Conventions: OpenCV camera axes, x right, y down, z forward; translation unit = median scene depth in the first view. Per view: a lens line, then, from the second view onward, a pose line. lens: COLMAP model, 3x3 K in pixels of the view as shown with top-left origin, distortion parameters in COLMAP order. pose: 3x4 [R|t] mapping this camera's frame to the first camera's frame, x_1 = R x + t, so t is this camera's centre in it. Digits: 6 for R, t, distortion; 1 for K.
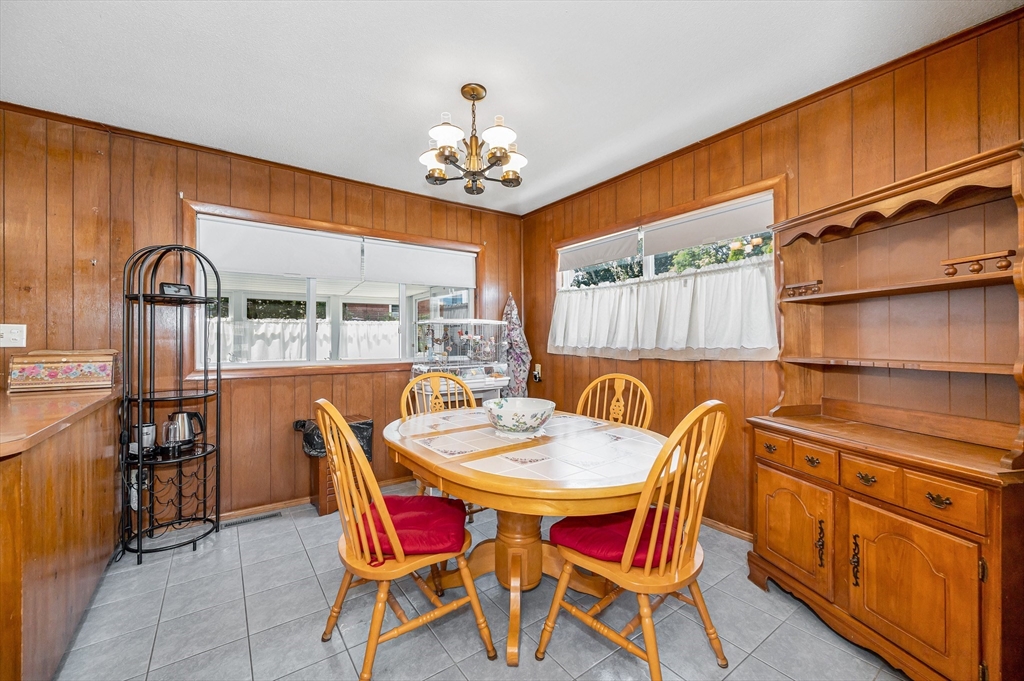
lens RADIAL K [[417.0, 0, 522.1], [0, 417.0, 339.1], [0, 0, 1]] dist [0.000973, -0.000863]
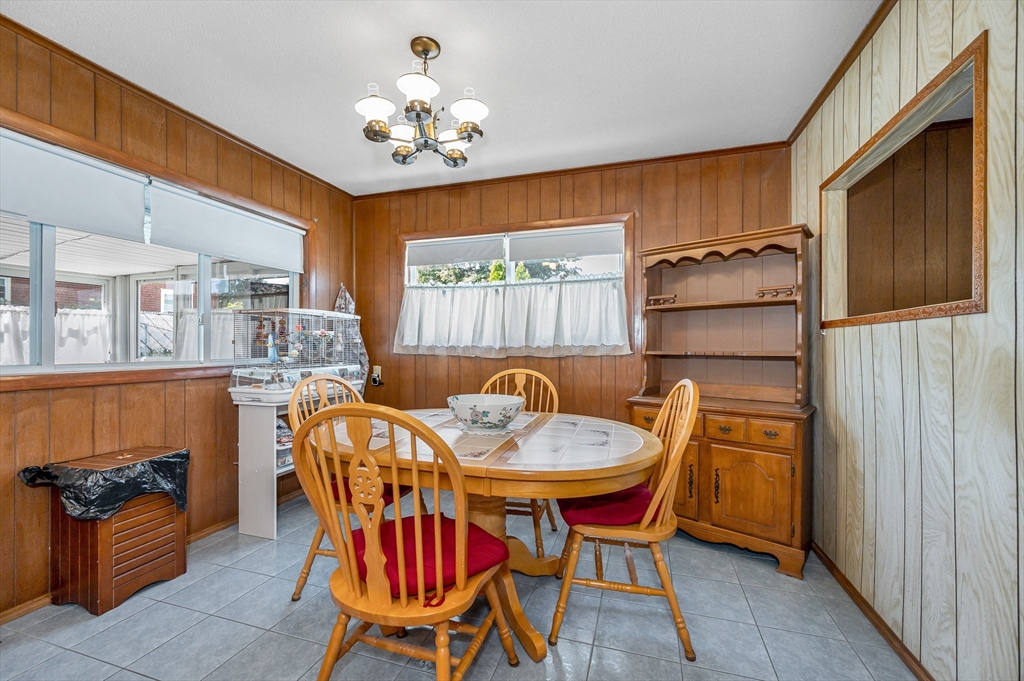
lens RADIAL K [[417.0, 0, 521.0], [0, 417.0, 347.0], [0, 0, 1]] dist [0.000973, -0.000863]
pose [[0.797739, 0.005104, 0.602981, -0.340362], [-0.007060, 0.999975, 0.000877, 0.022329], [-0.602961, -0.004957, 0.797755, 0.126901]]
